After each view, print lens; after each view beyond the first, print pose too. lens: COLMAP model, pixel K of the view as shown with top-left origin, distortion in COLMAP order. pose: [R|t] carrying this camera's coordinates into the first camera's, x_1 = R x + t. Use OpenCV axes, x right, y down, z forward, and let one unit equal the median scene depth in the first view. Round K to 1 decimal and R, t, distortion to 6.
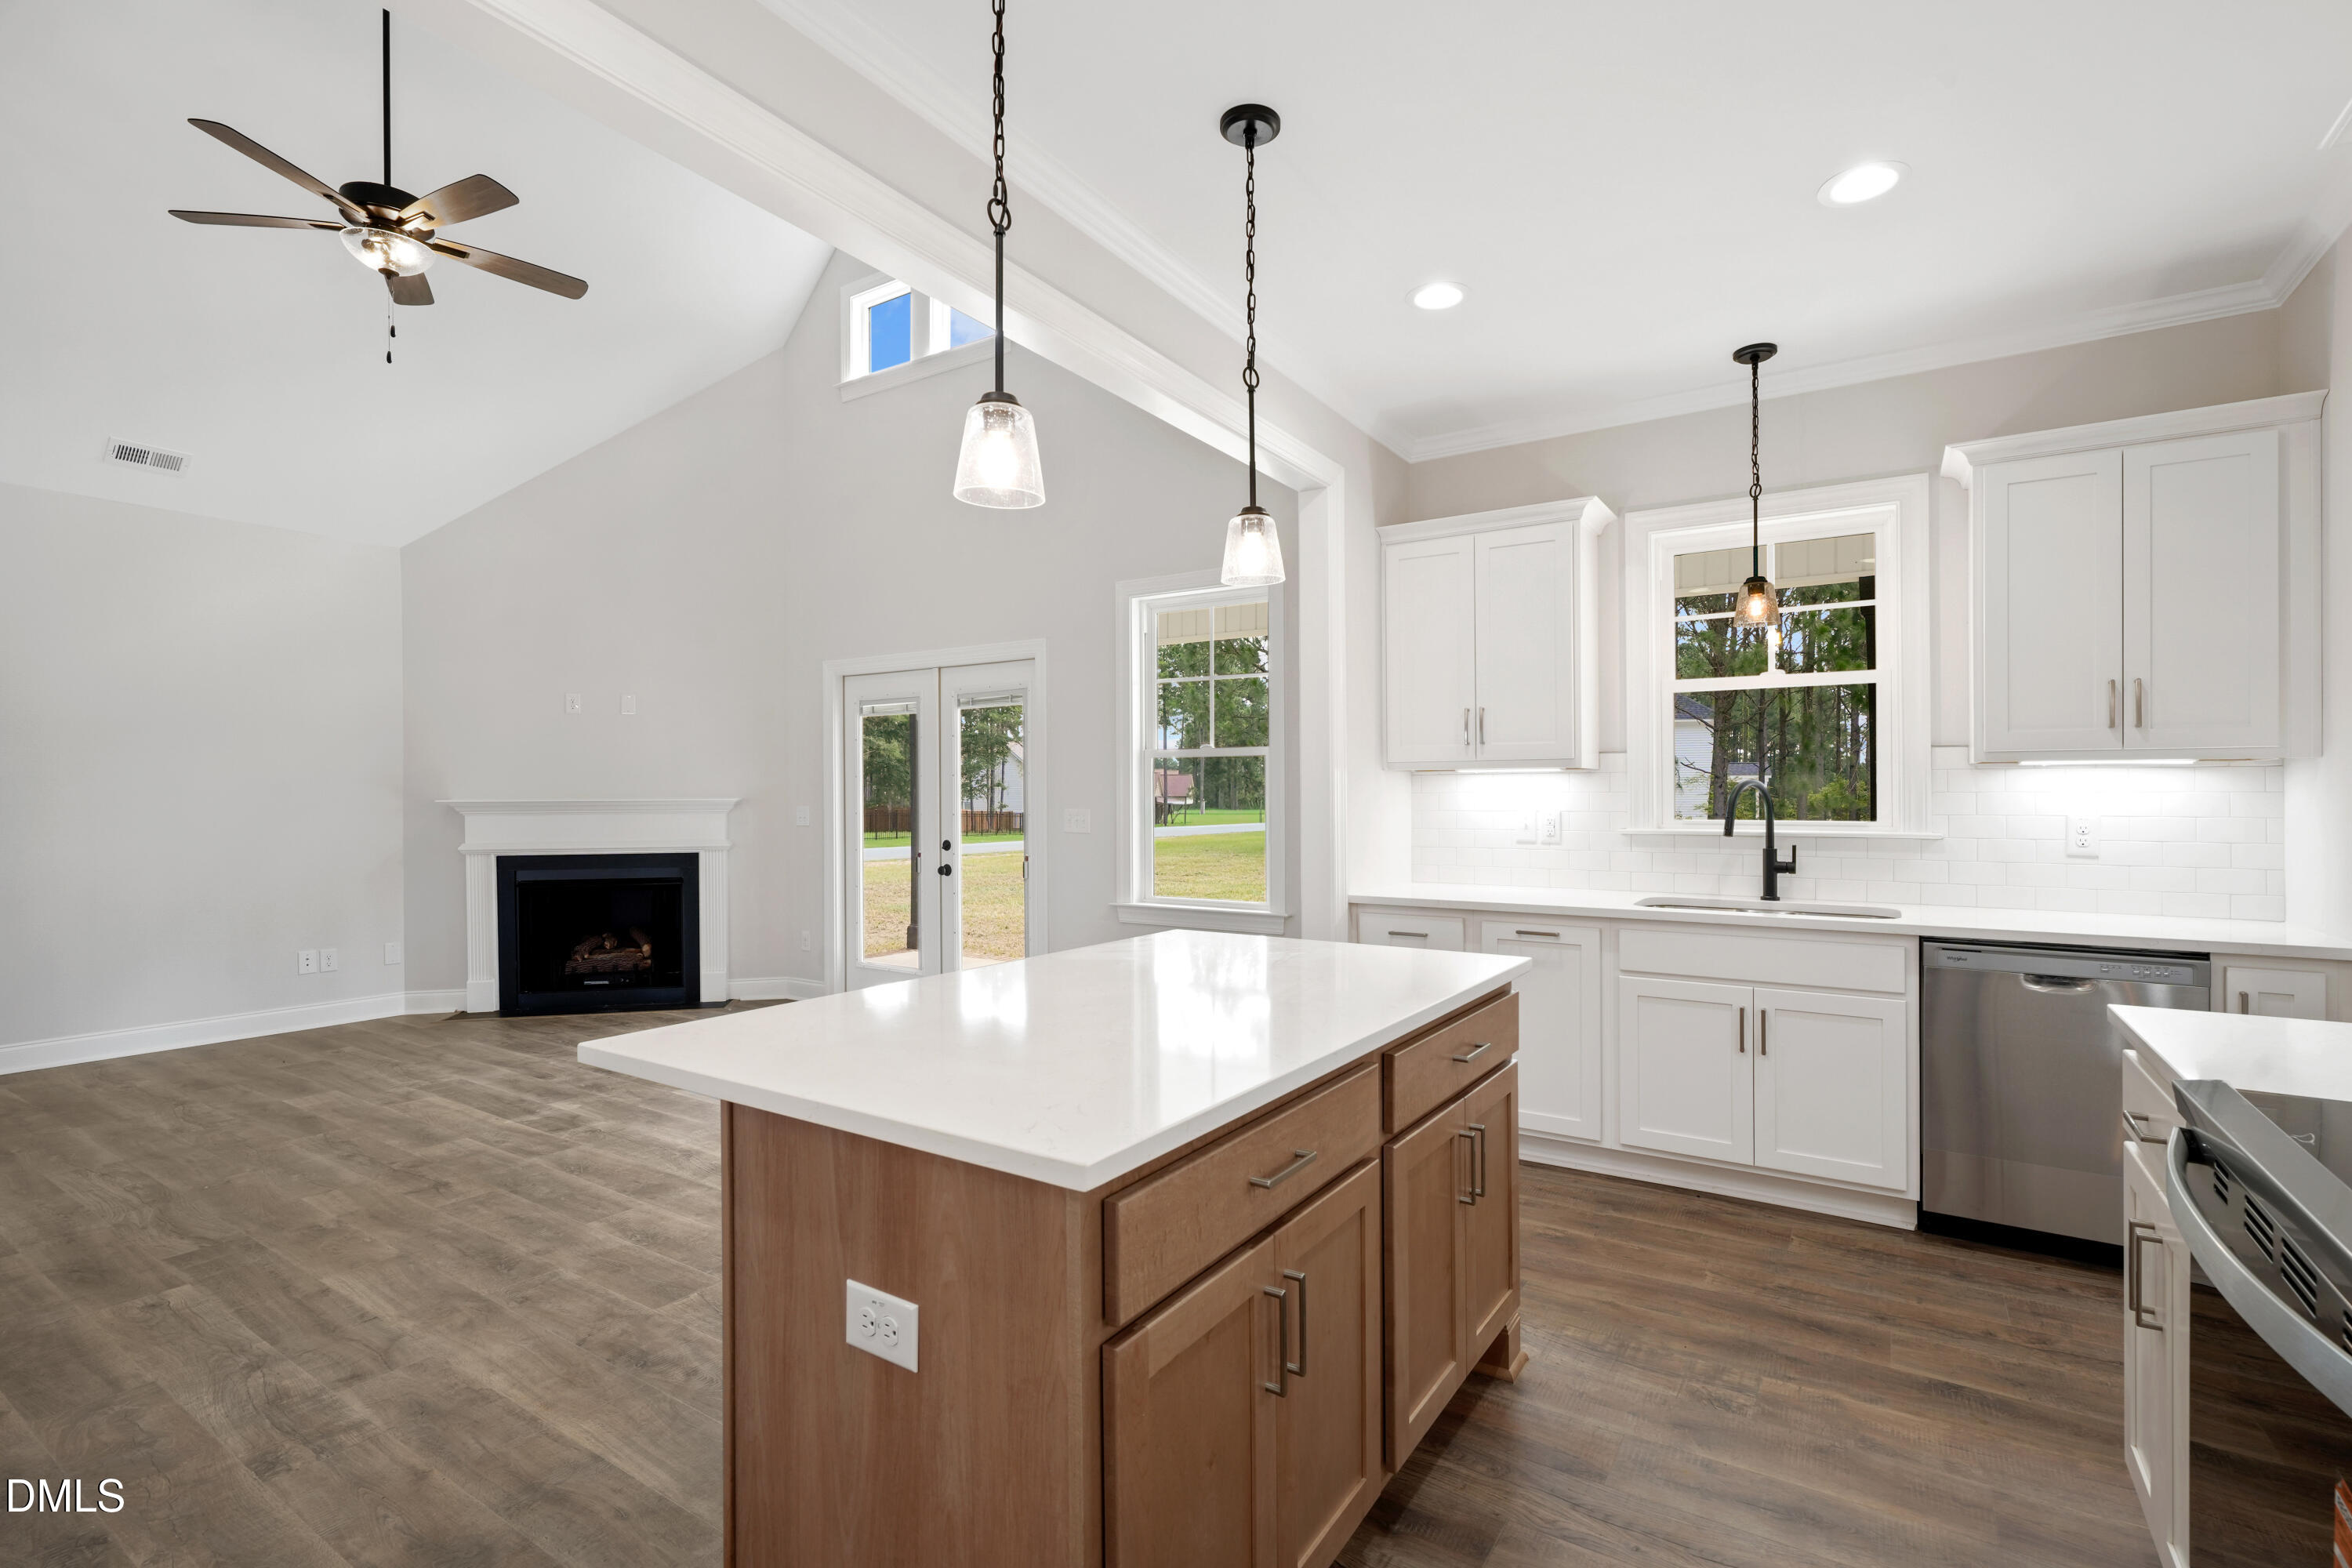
lens RADIAL K [[1069.1, 0, 1184.0], [0, 1069.1, 794.2], [0, 0, 1]] dist [-0.000020, -0.001059]
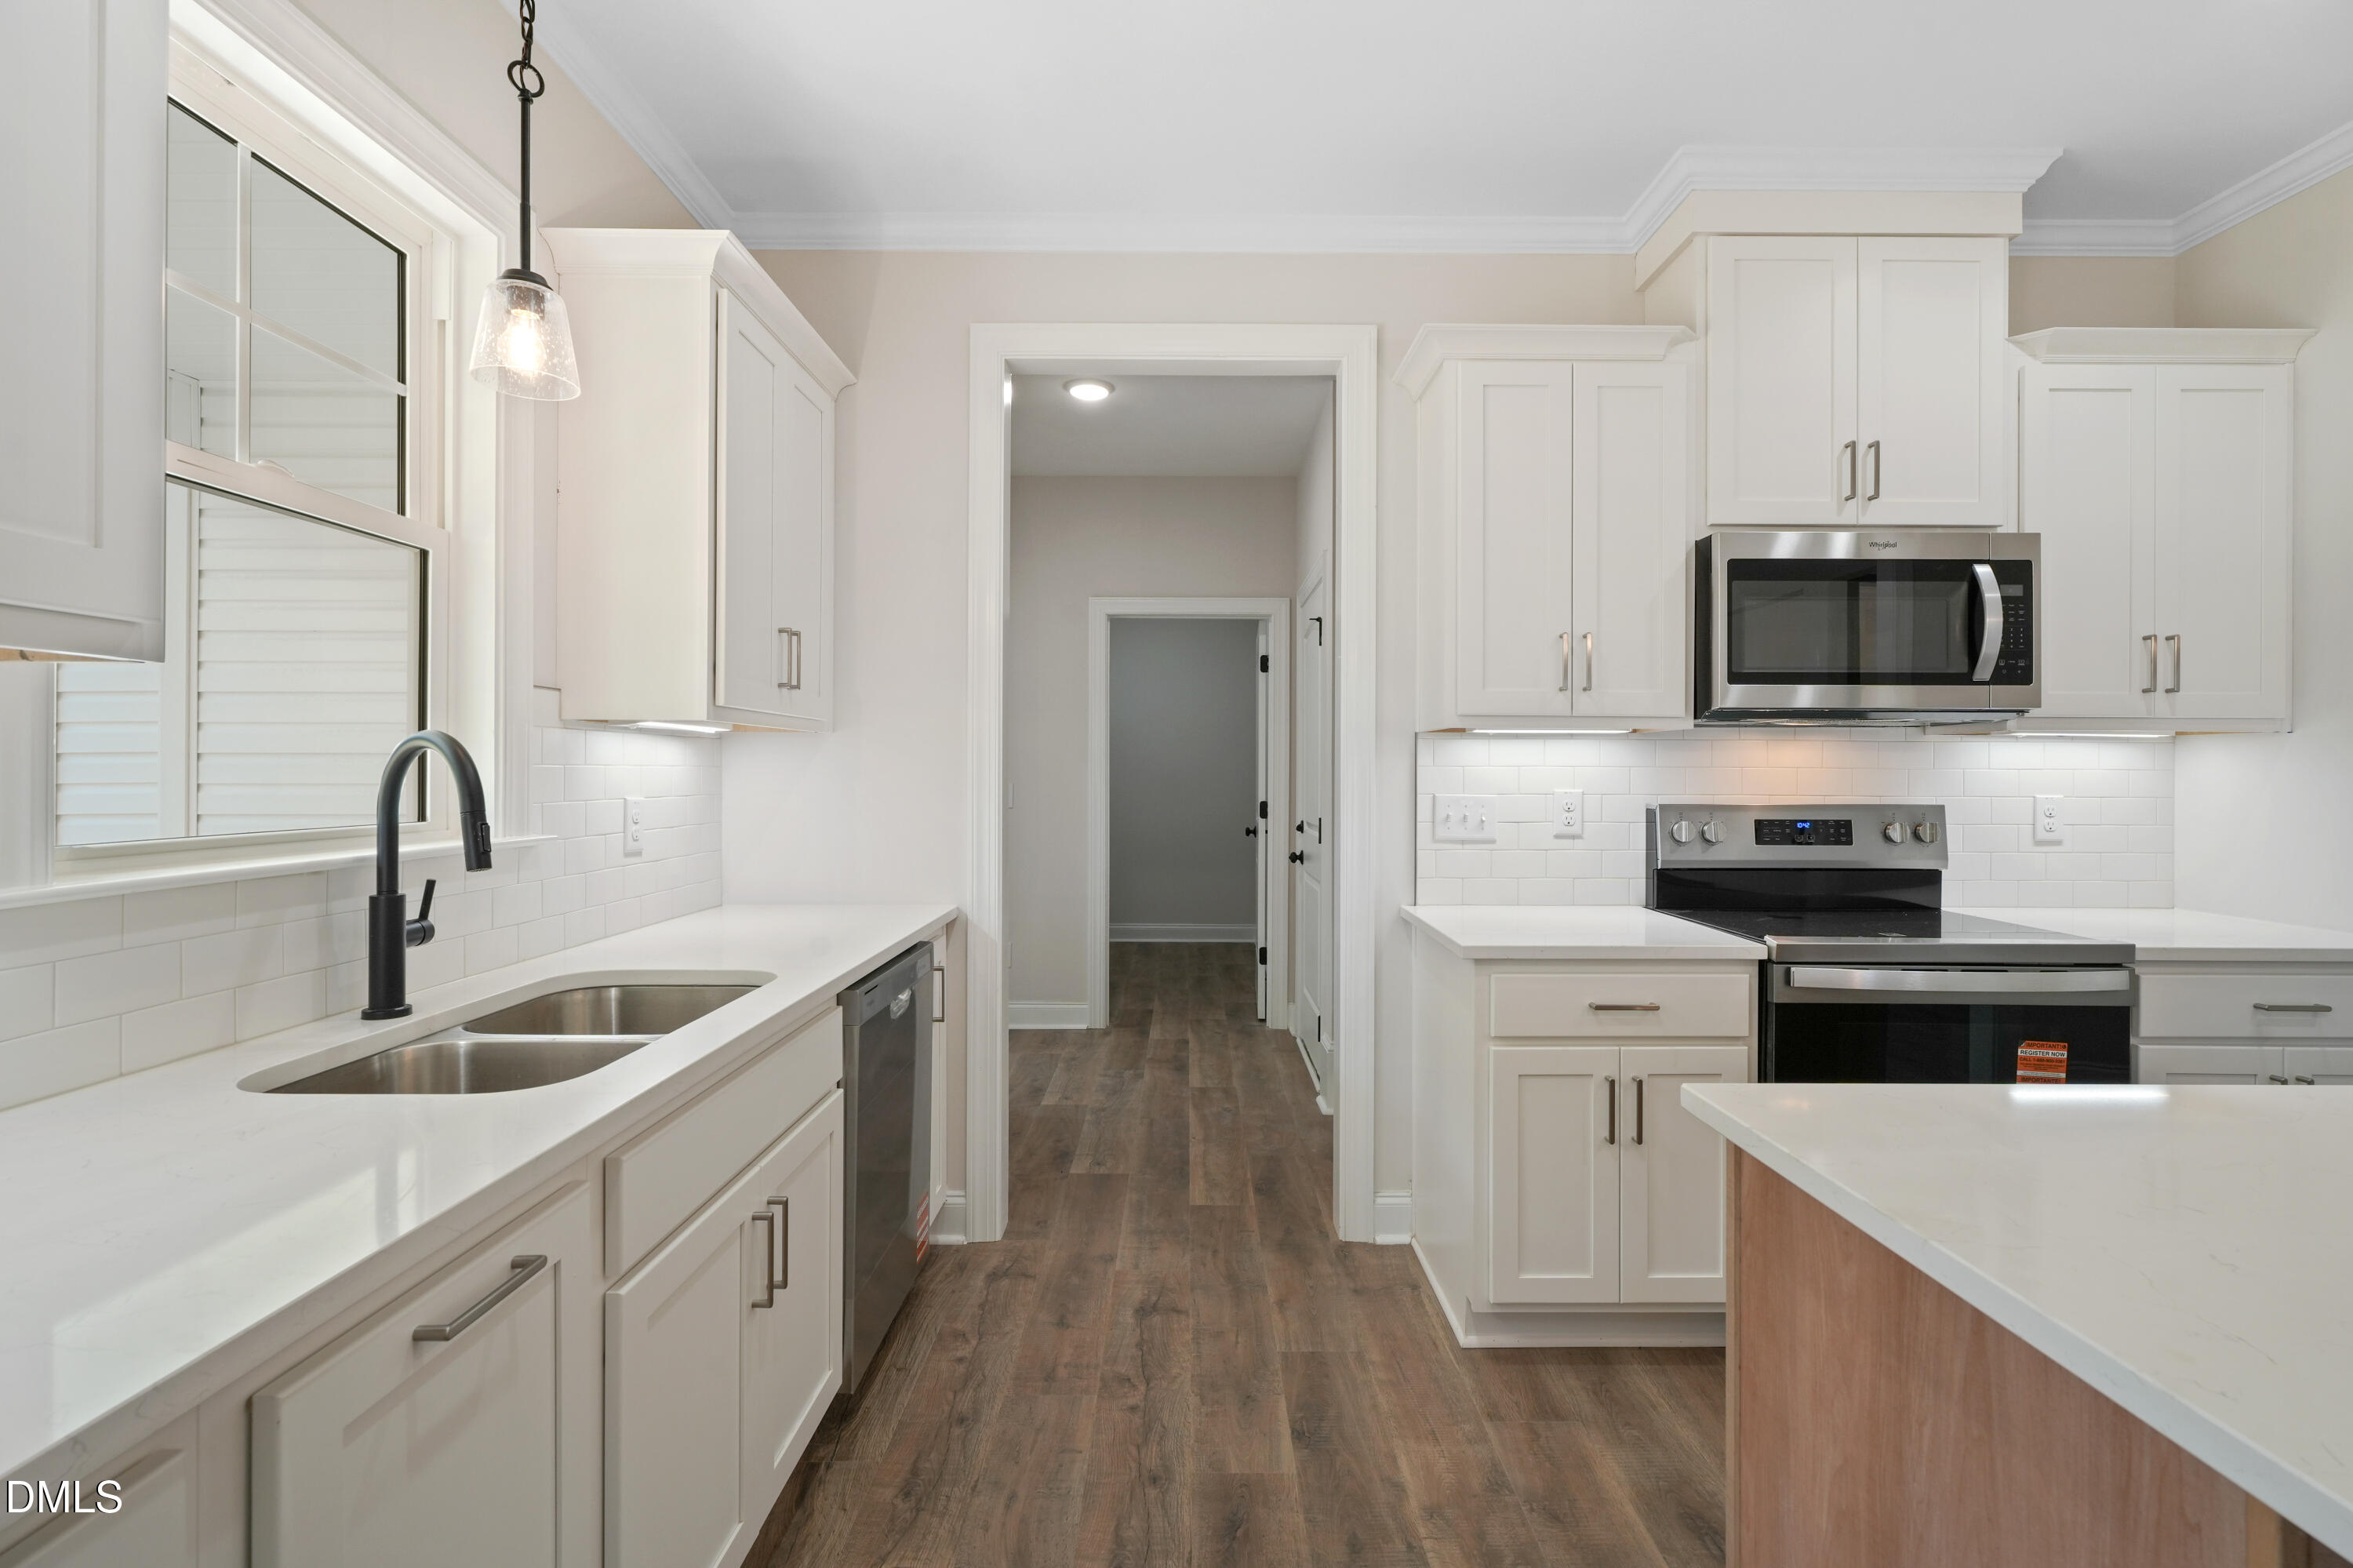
lens RADIAL K [[1069.6, 0, 1178.6], [0, 1069.6, 780.4], [0, 0, 1]] dist [-0.000020, -0.001059]
pose [[-0.560629, -0.002619, 0.828063, 0.027605], [-0.002965, 0.999995, 0.001155, 0.005705], [-0.828062, -0.001808, -0.560634, 1.148415]]
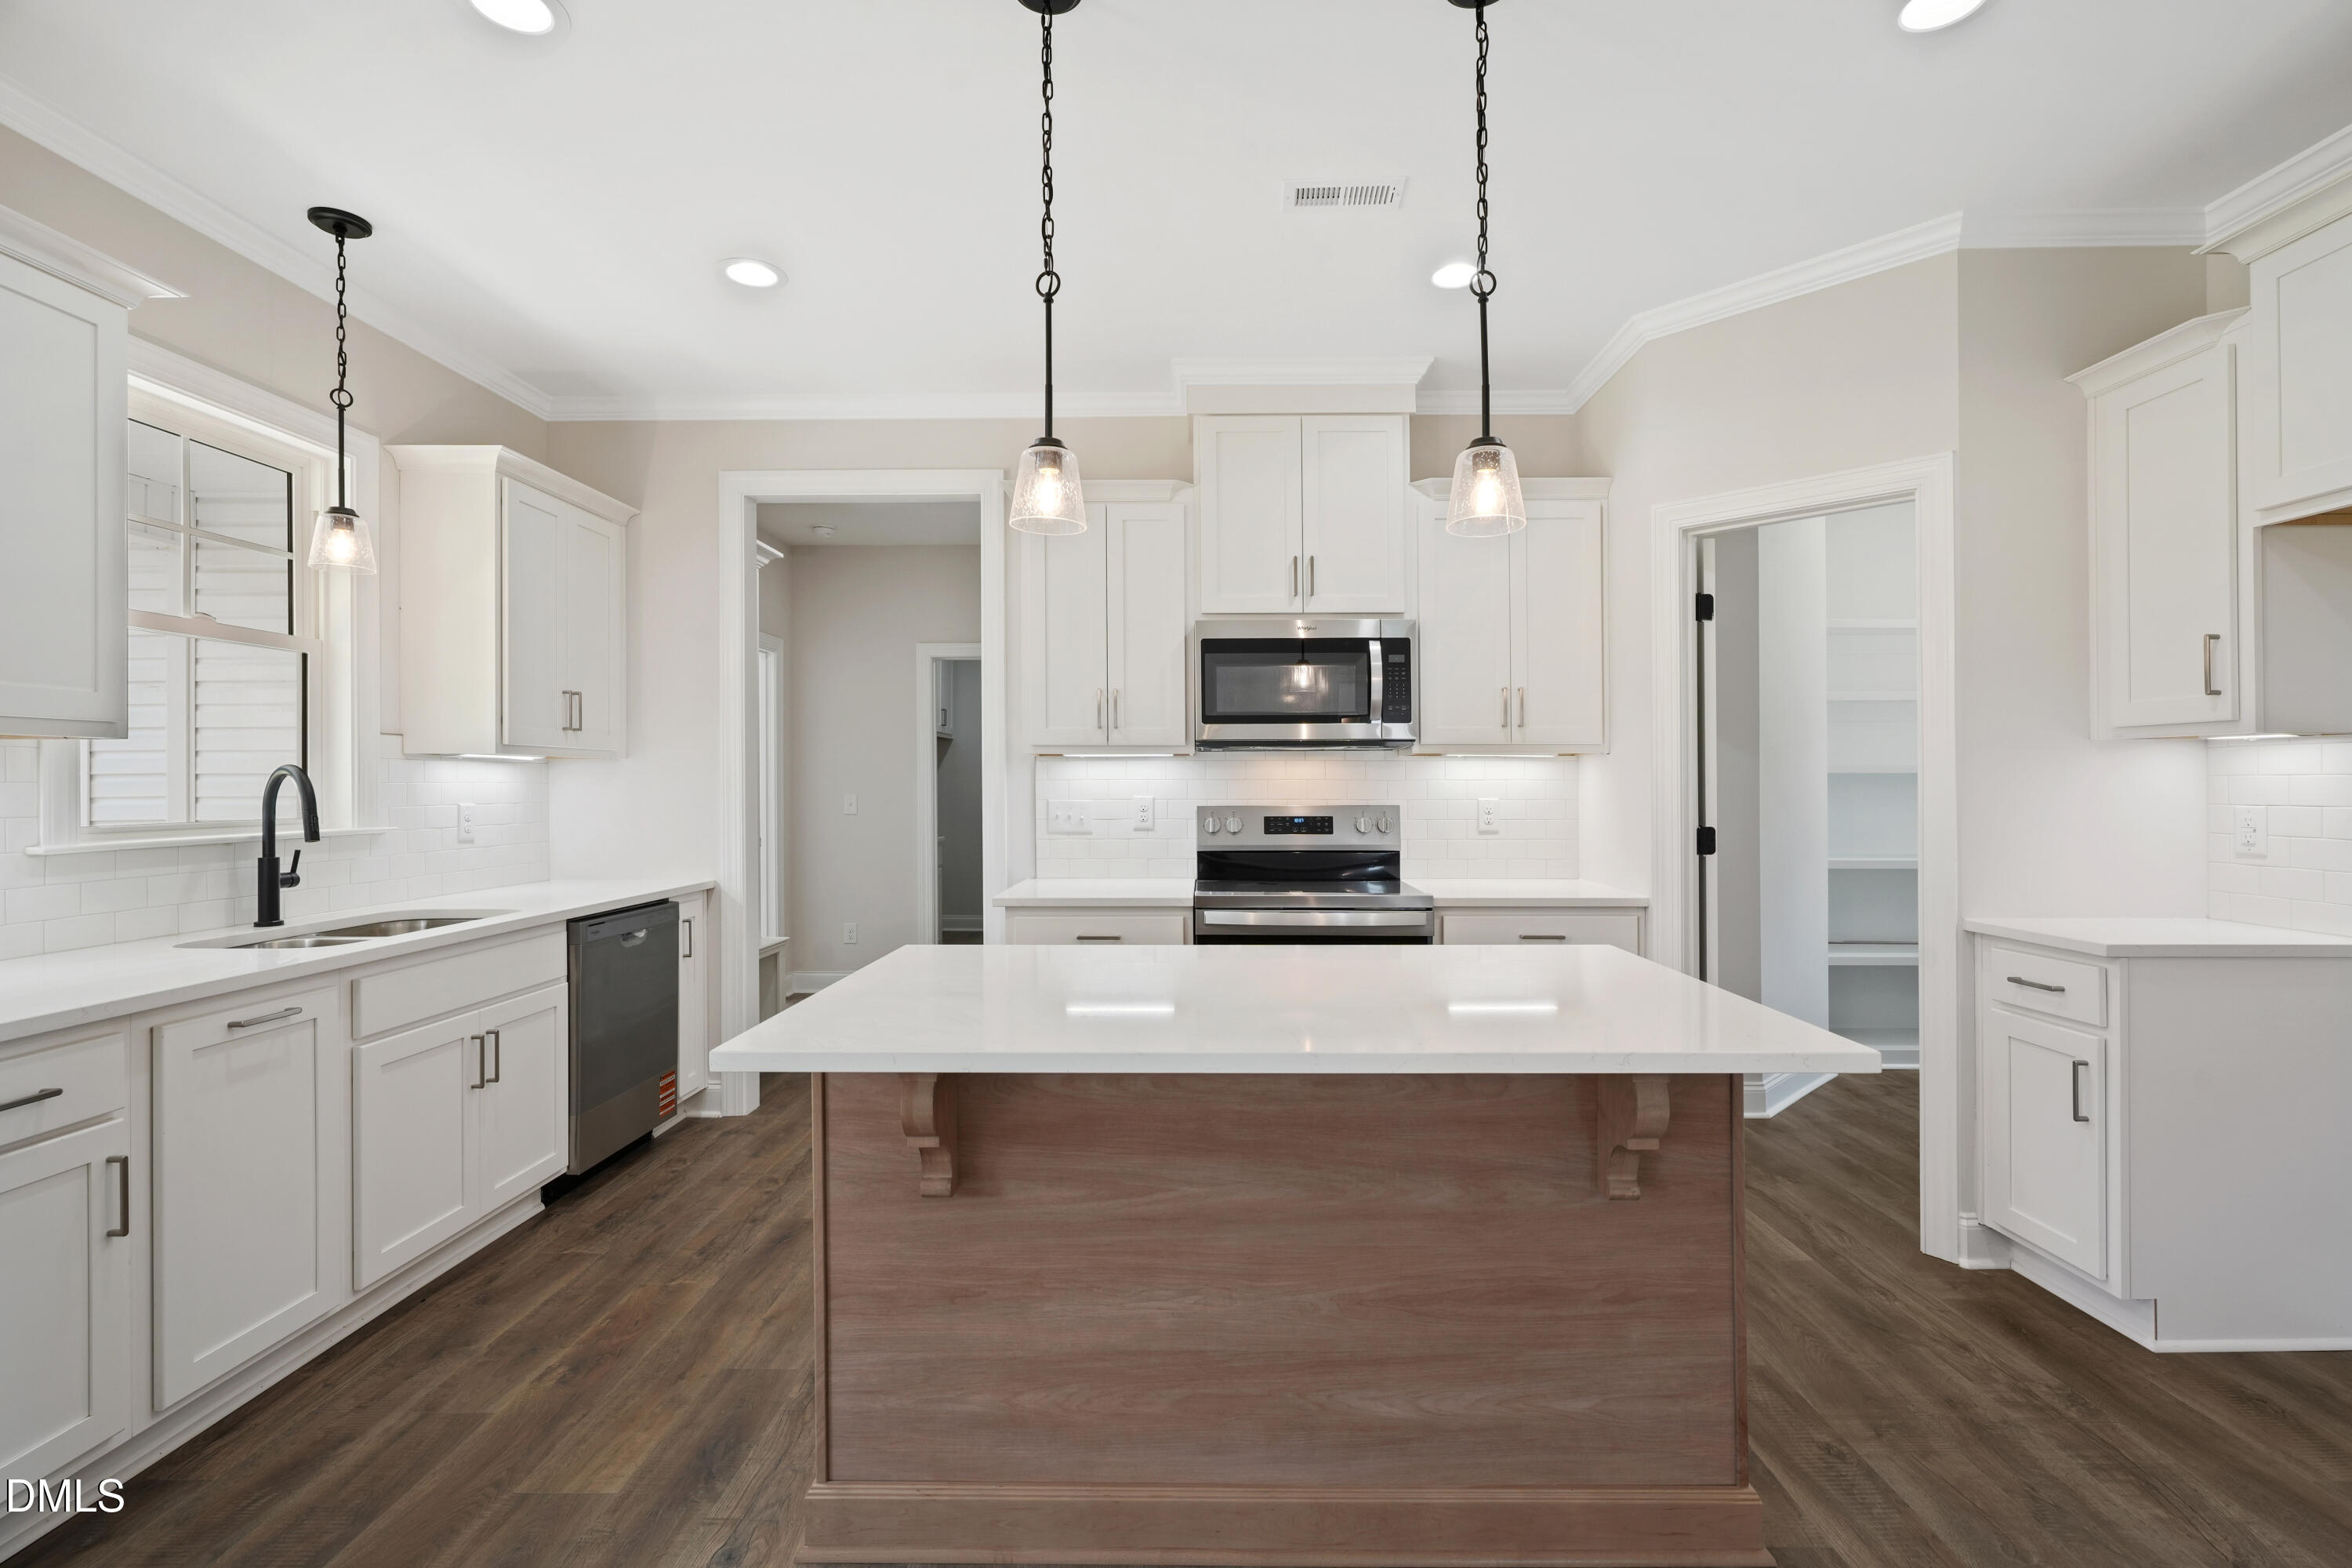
lens RADIAL K [[1069.1, 0, 1192.8], [0, 1069.1, 793.4], [0, 0, 1]] dist [-0.000020, -0.001059]
pose [[-0.549506, -0.002065, 0.835487, -0.508038], [0.001842, 0.999992, 0.003683, 0.005748], [-0.835488, 0.003562, -0.549497, 1.021774]]
